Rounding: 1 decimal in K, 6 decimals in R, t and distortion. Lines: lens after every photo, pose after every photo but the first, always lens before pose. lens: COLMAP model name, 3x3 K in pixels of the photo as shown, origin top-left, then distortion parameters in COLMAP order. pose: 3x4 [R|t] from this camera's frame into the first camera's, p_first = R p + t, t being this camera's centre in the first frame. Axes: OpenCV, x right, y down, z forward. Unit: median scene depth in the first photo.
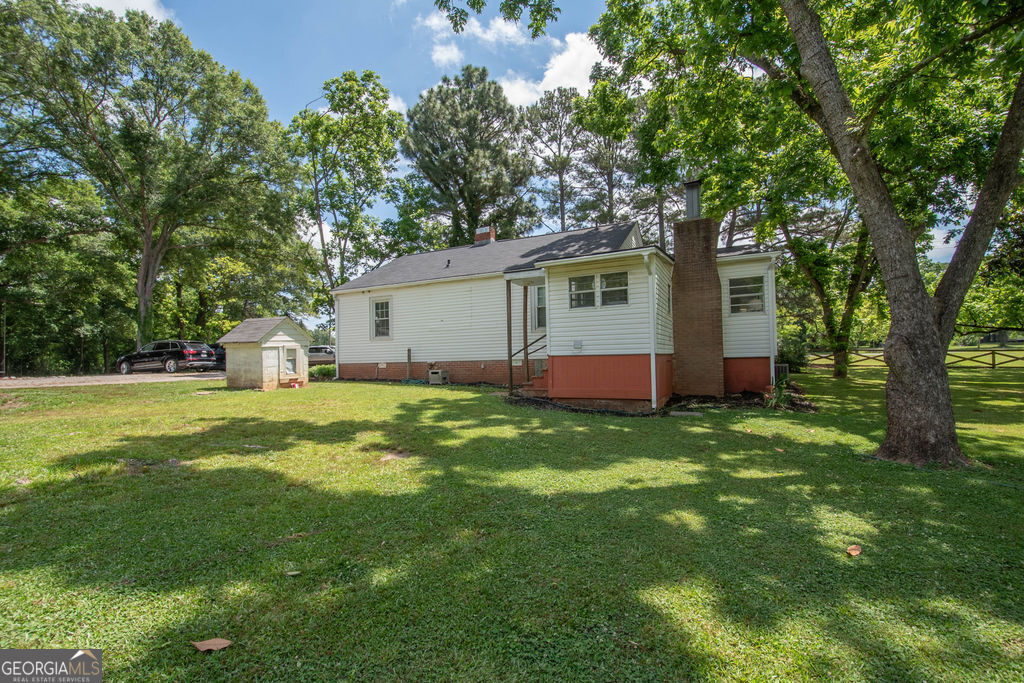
lens RADIAL K [[456.3, 0, 511.6], [0, 456.3, 345.4], [0, 0, 1]] dist [-0.026121, -0.000699]
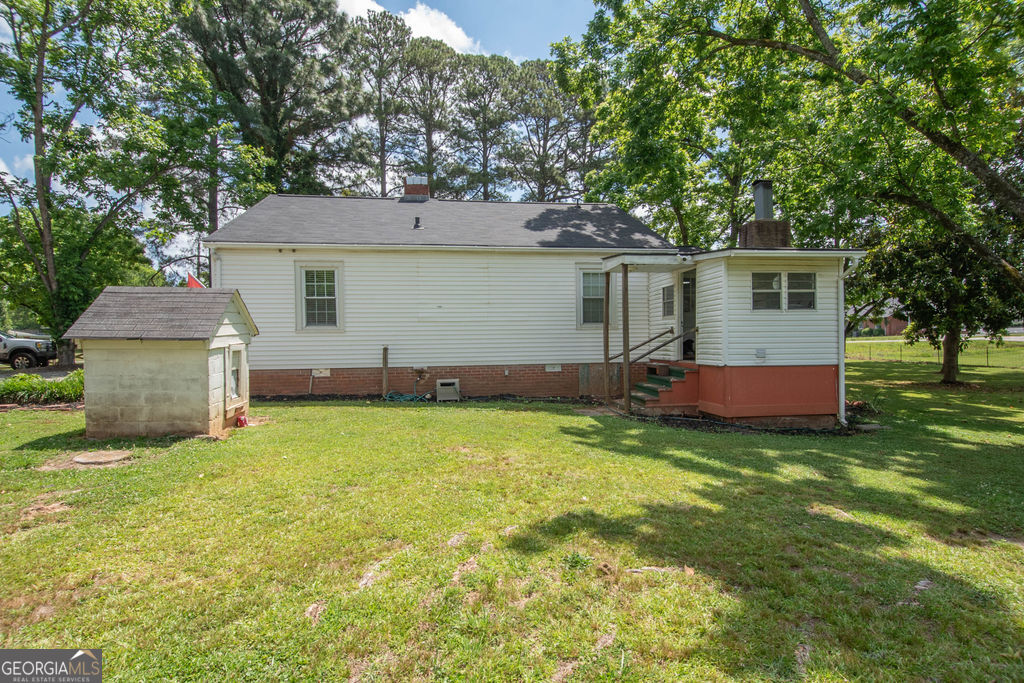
lens RADIAL K [[499.4, 0, 512.0], [0, 499.4, 342.3], [0, 0, 1]] dist [-0.029066, -0.001326]
pose [[0.833074, 0.009333, 0.553082, -0.639206], [-0.024568, 0.999495, 0.020140, -0.024899], [-0.552615, -0.030366, 0.832883, 0.419766]]
